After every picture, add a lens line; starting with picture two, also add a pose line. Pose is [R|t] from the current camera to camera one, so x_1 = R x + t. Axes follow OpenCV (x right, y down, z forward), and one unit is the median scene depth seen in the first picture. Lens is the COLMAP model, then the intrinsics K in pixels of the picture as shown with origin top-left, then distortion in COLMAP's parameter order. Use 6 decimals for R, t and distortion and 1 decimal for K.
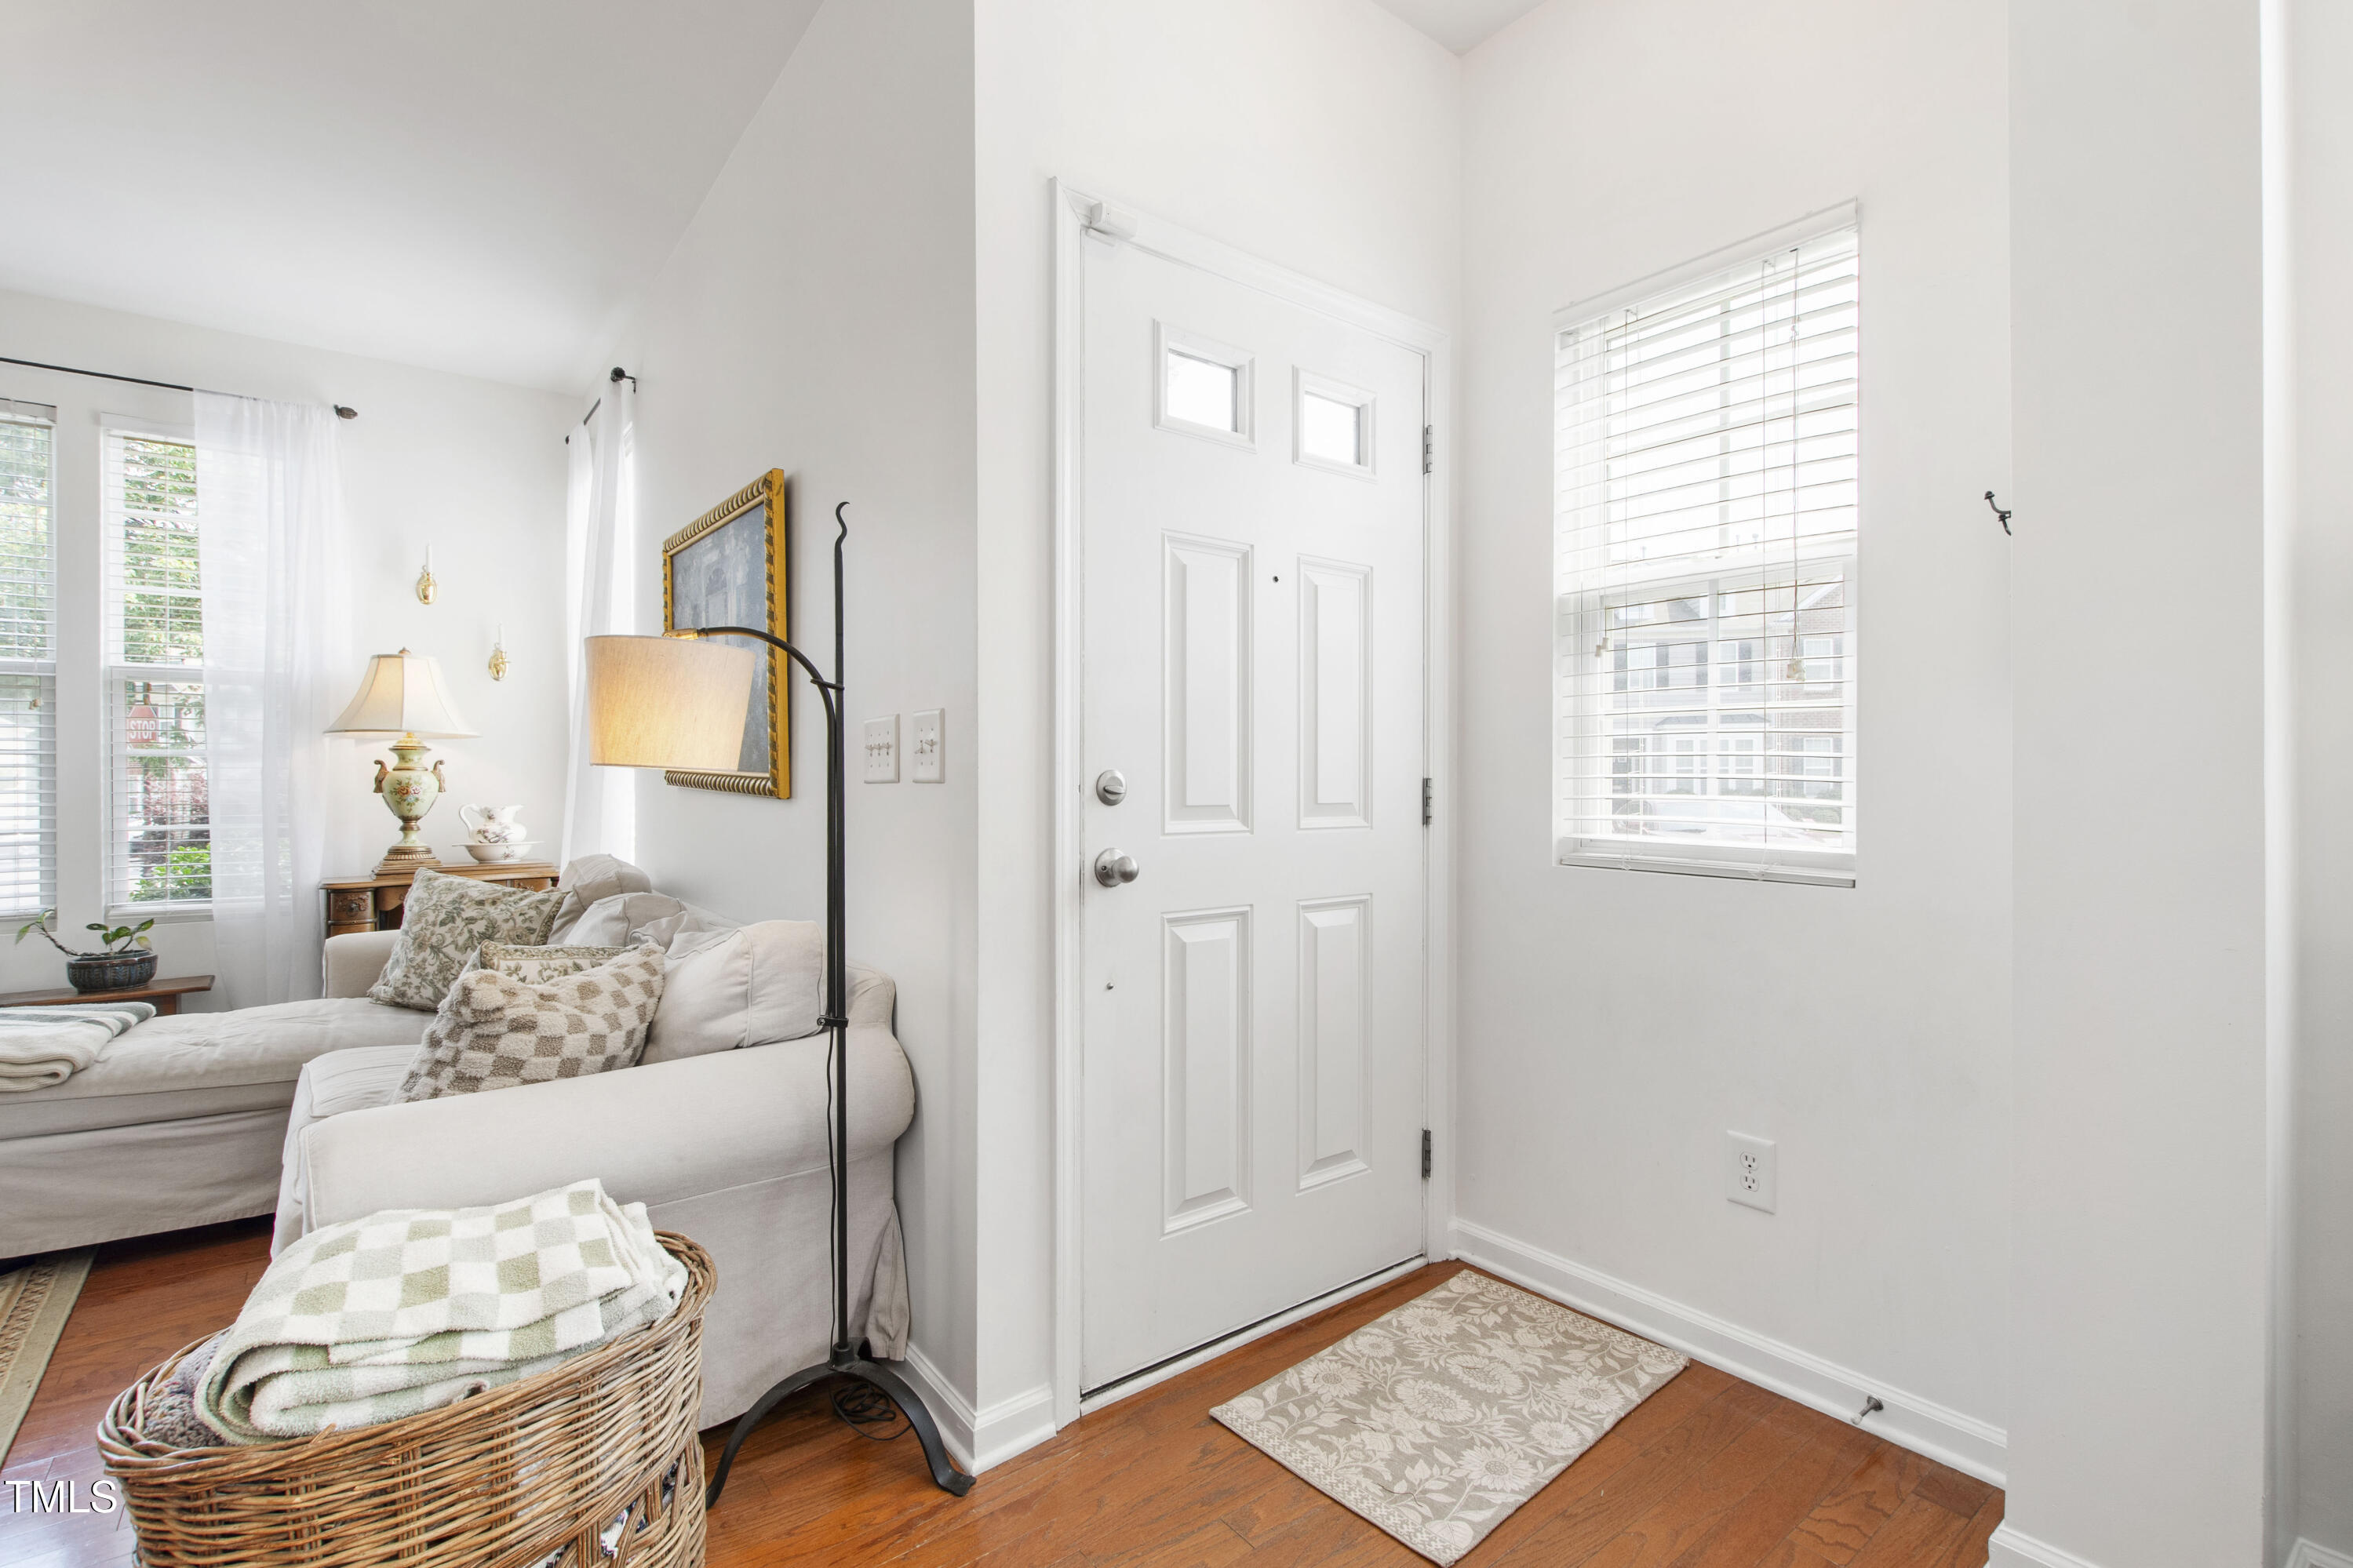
lens RADIAL K [[1103.3, 0, 1176.5], [0, 1103.3, 784.0], [0, 0, 1]] dist [0.001947, 0.000209]
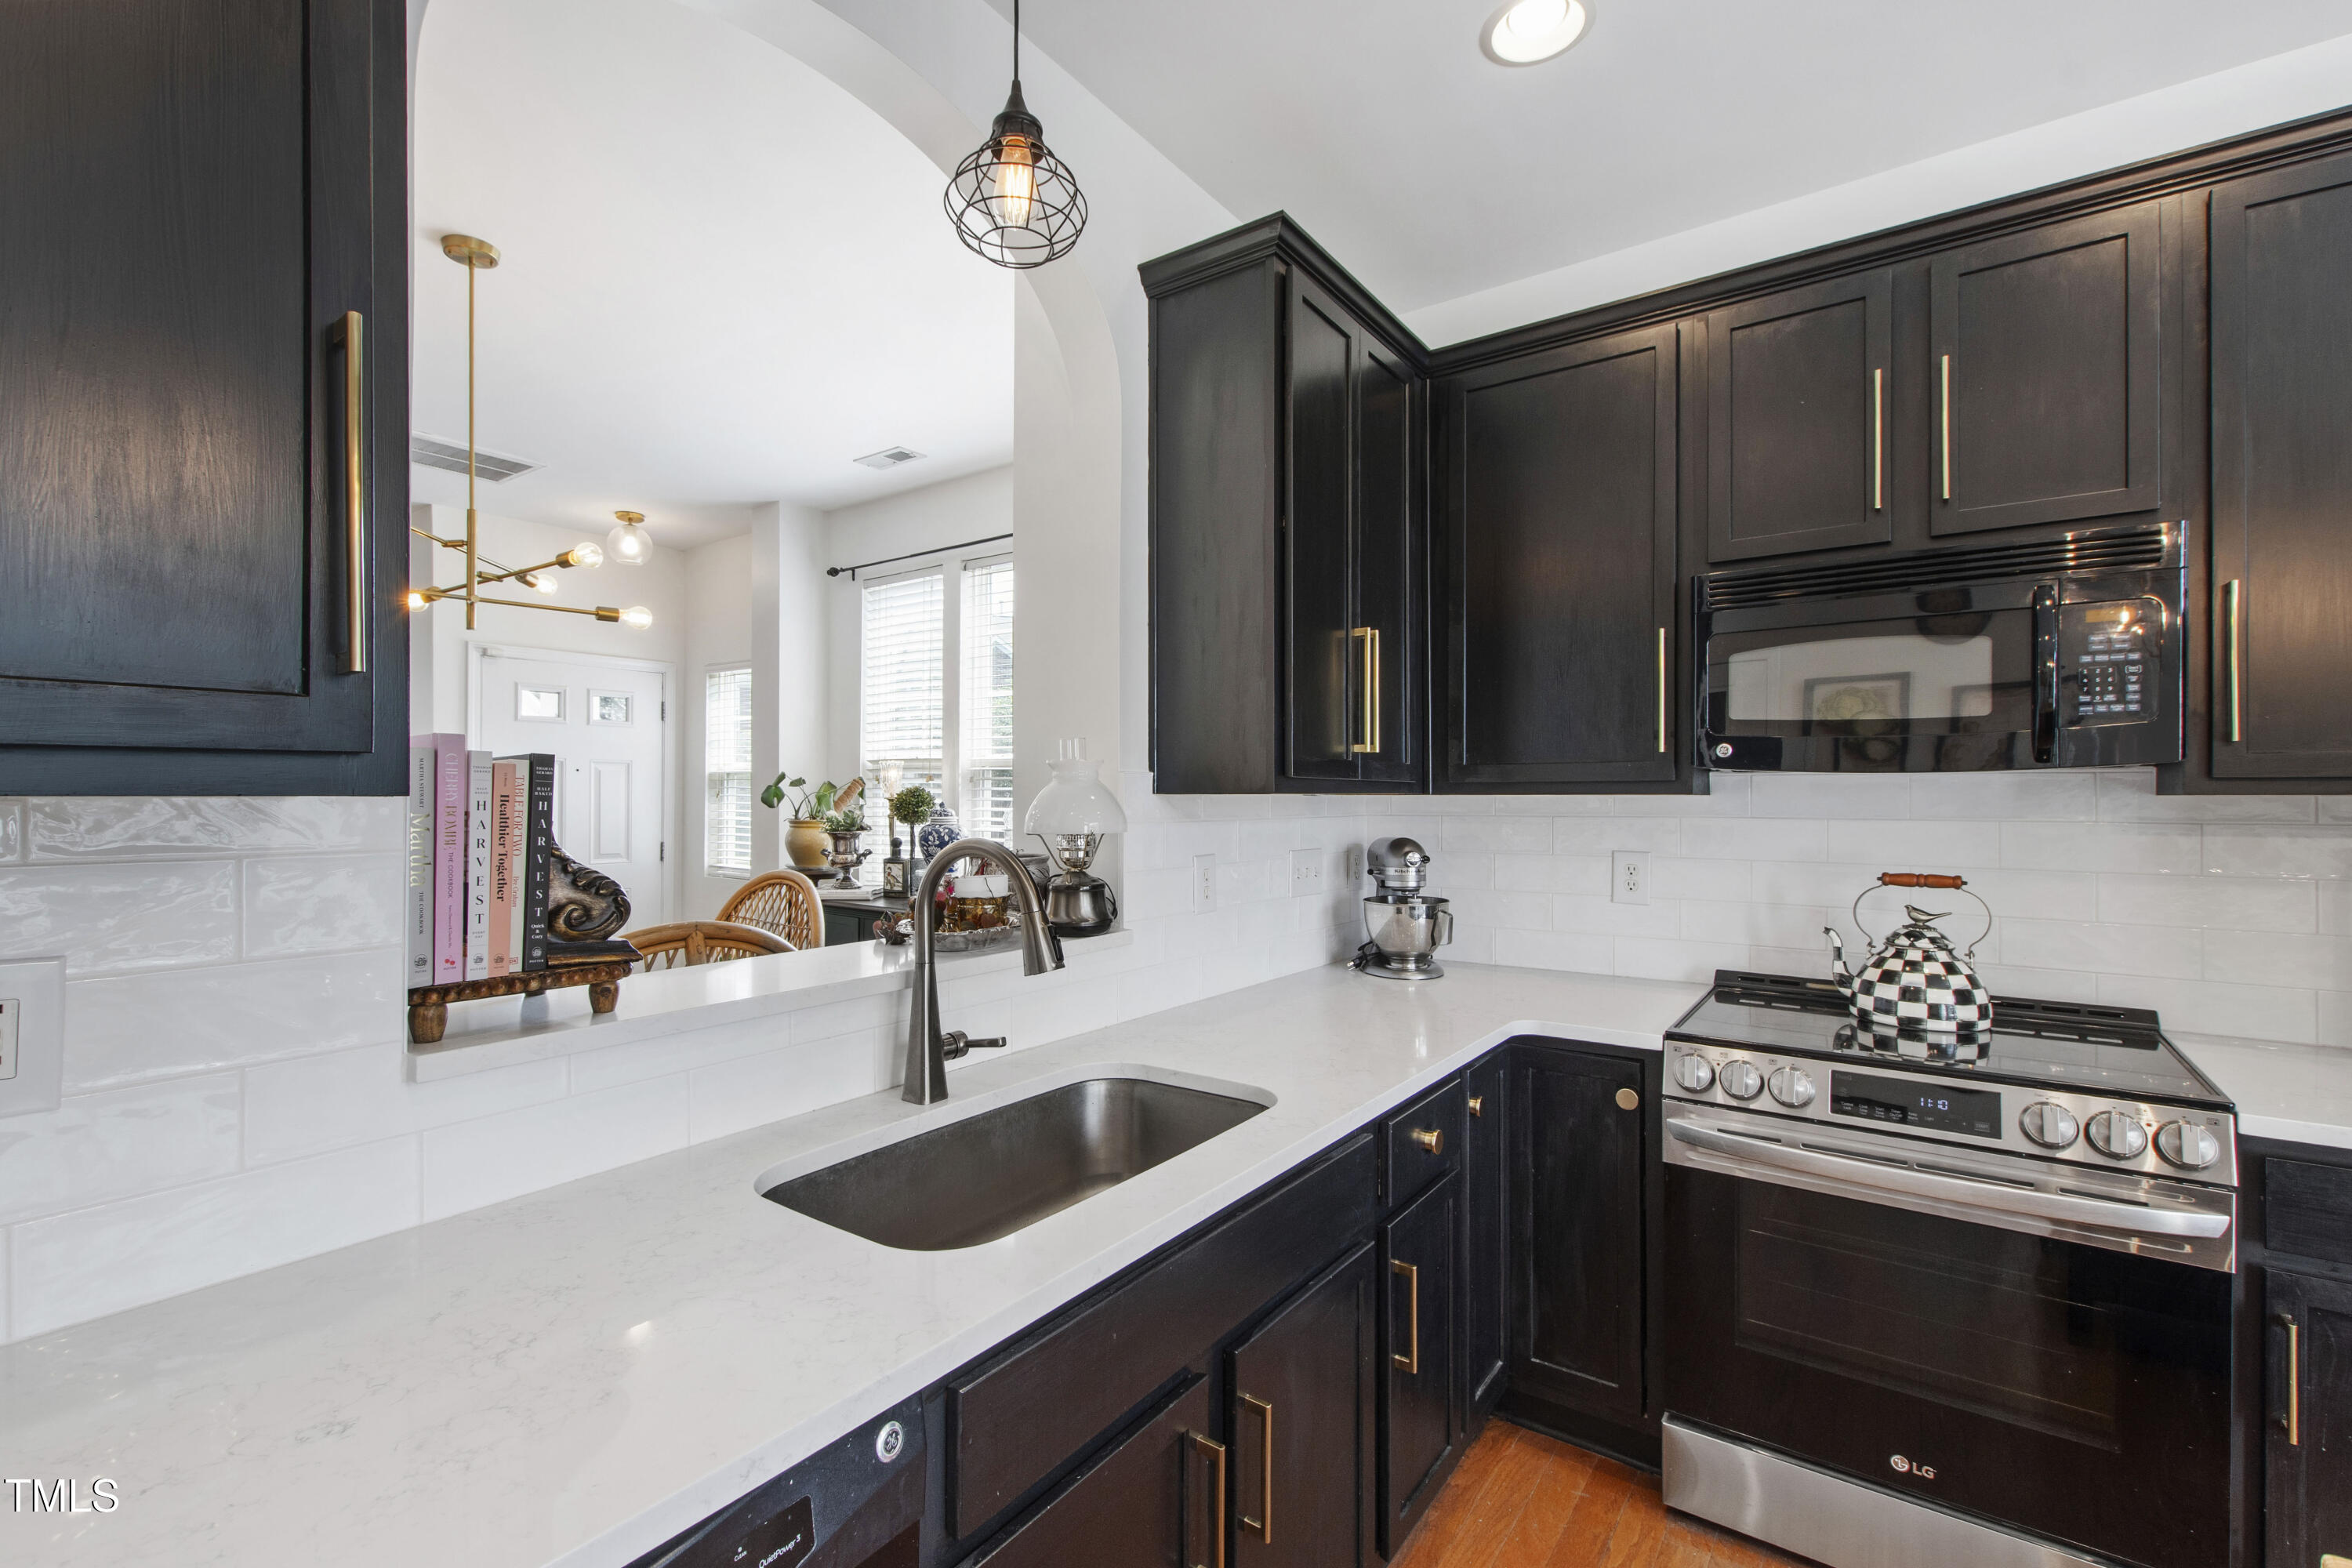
lens RADIAL K [[1040.9, 0, 1176.0], [0, 1040.9, 784.0], [0, 0, 1]] dist [0.002452, 0.000119]
pose [[0.962522, 0.006851, 0.271118, 0.702164], [-0.002289, 0.999851, -0.017138, -0.098577], [-0.271195, 0.015875, 0.962394, -1.587212]]
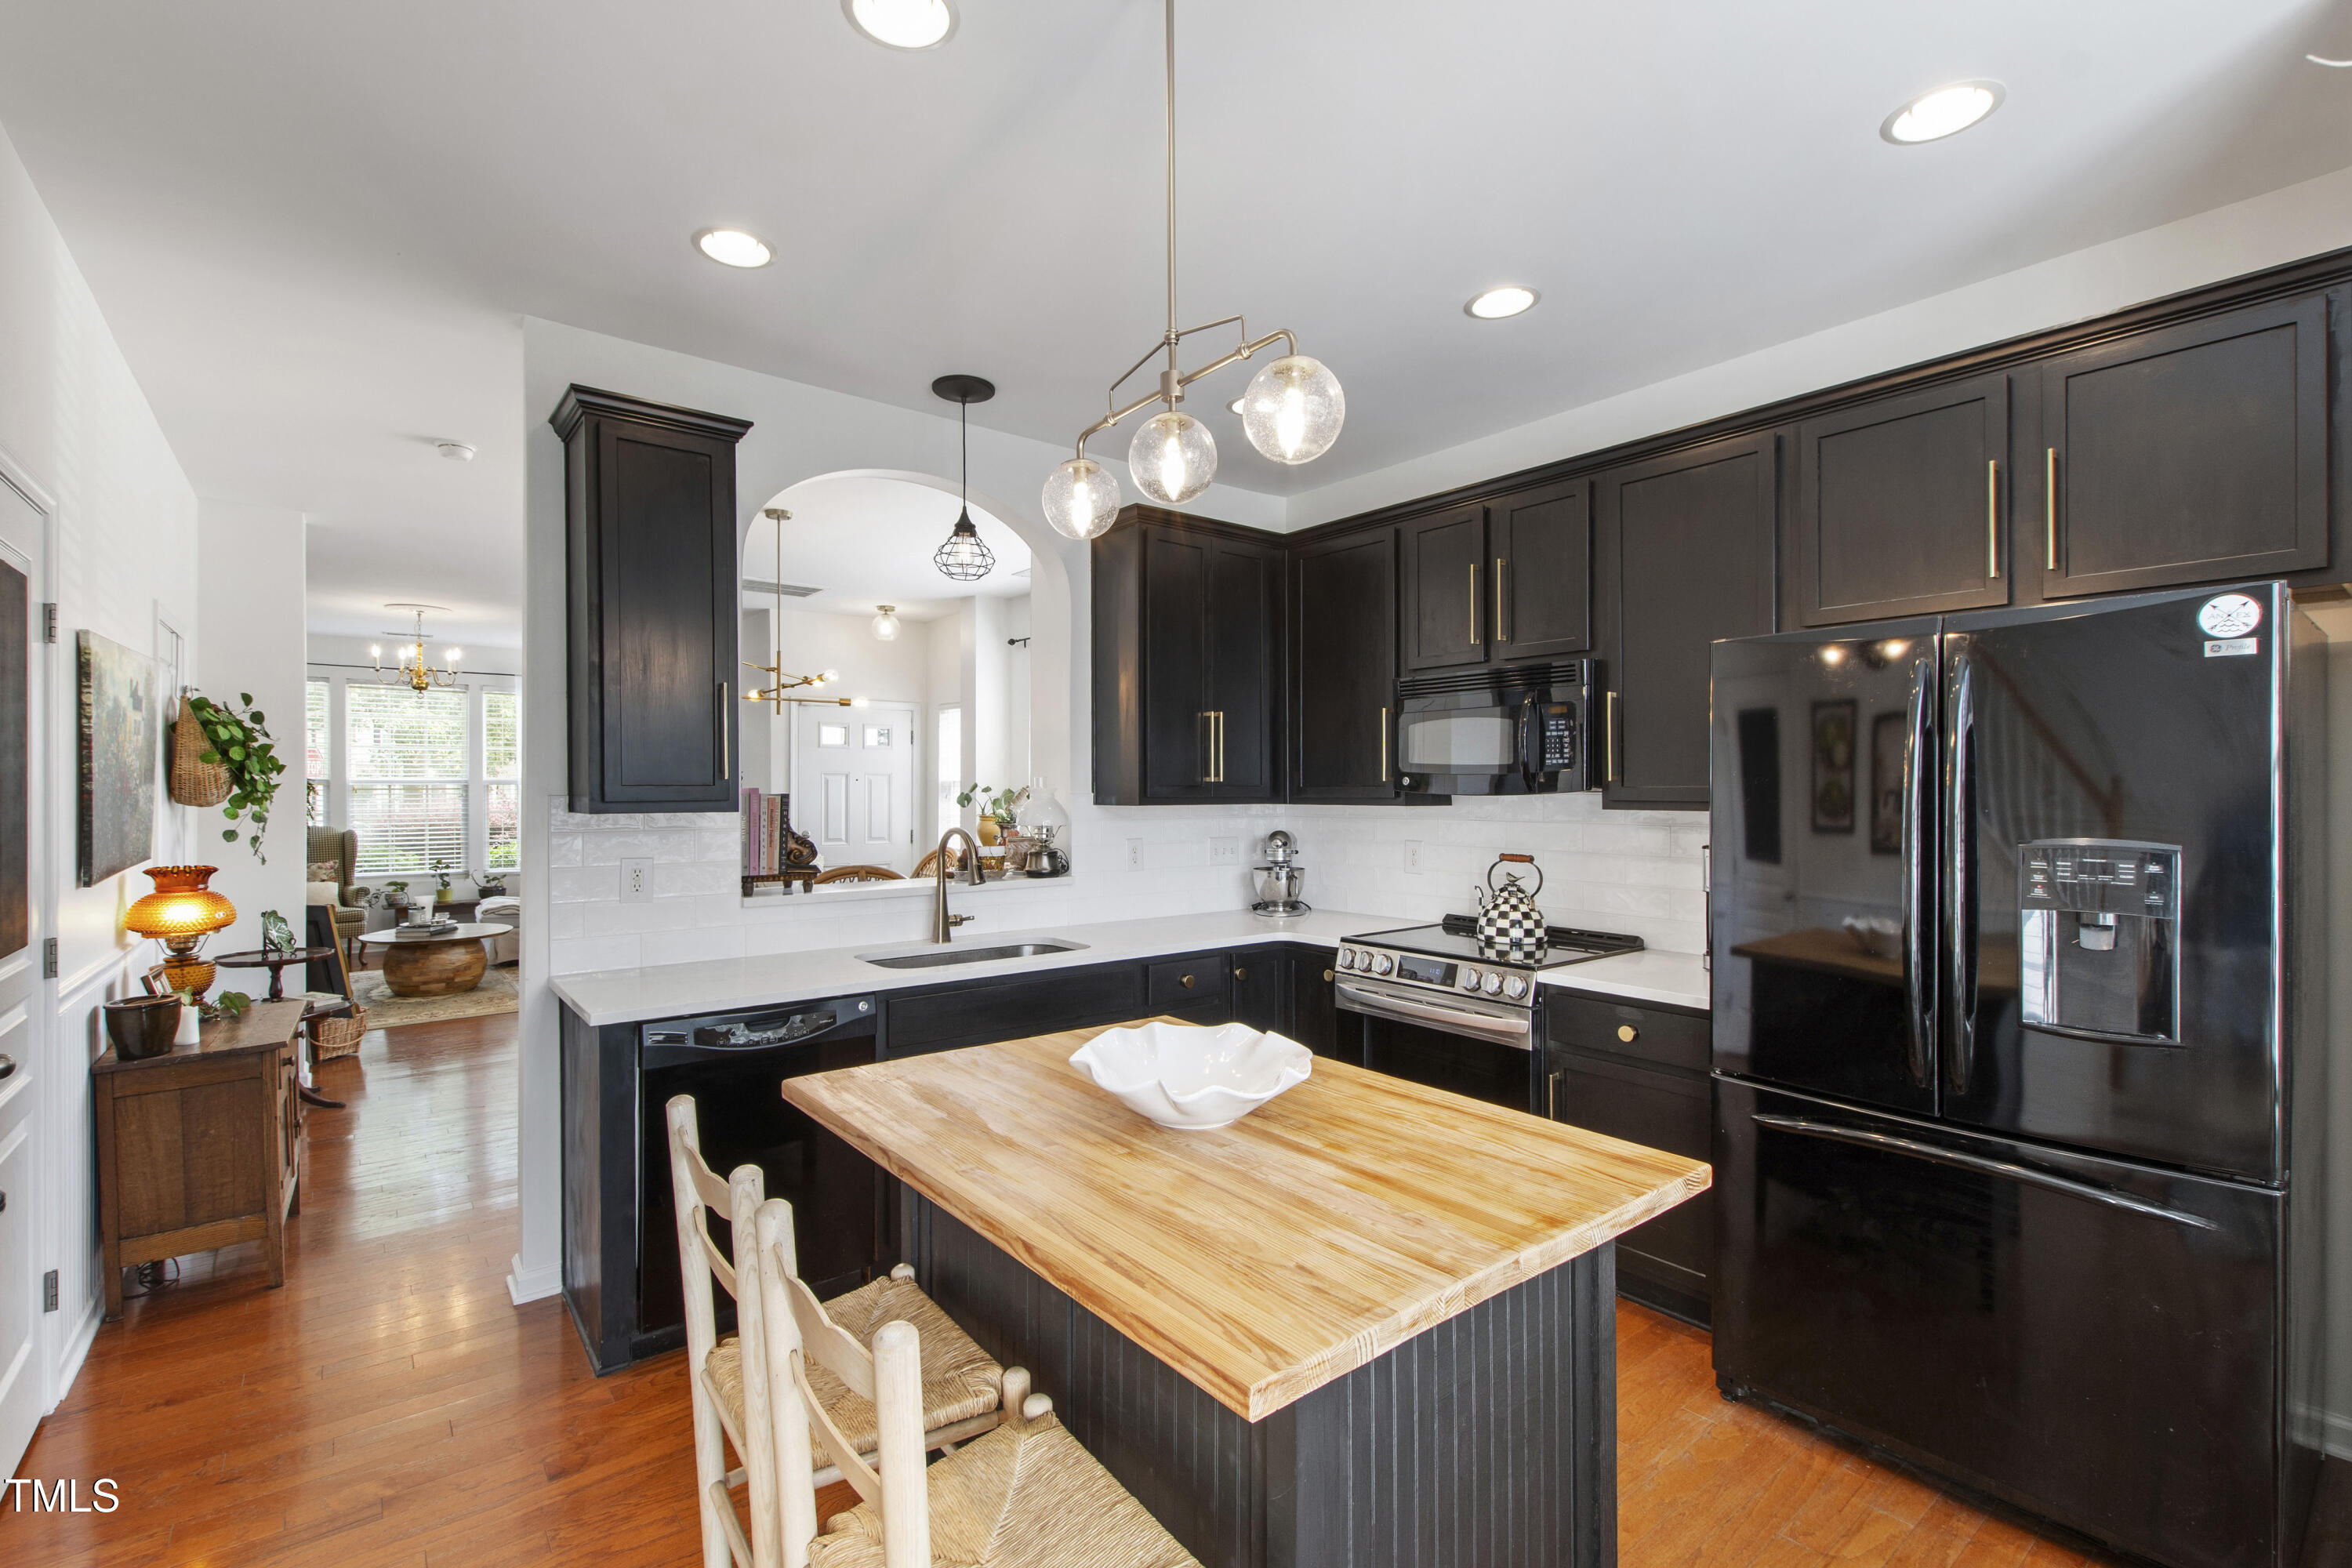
lens RADIAL K [[1040.9, 0, 1176.0], [0, 1040.9, 784.0], [0, 0, 1]] dist [0.002452, 0.000119]
pose [[0.999901, 0.004233, 0.013407, 1.041113], [-0.004095, 0.999939, -0.010291, -0.122376], [-0.013450, 0.010235, 0.999857, -2.399069]]
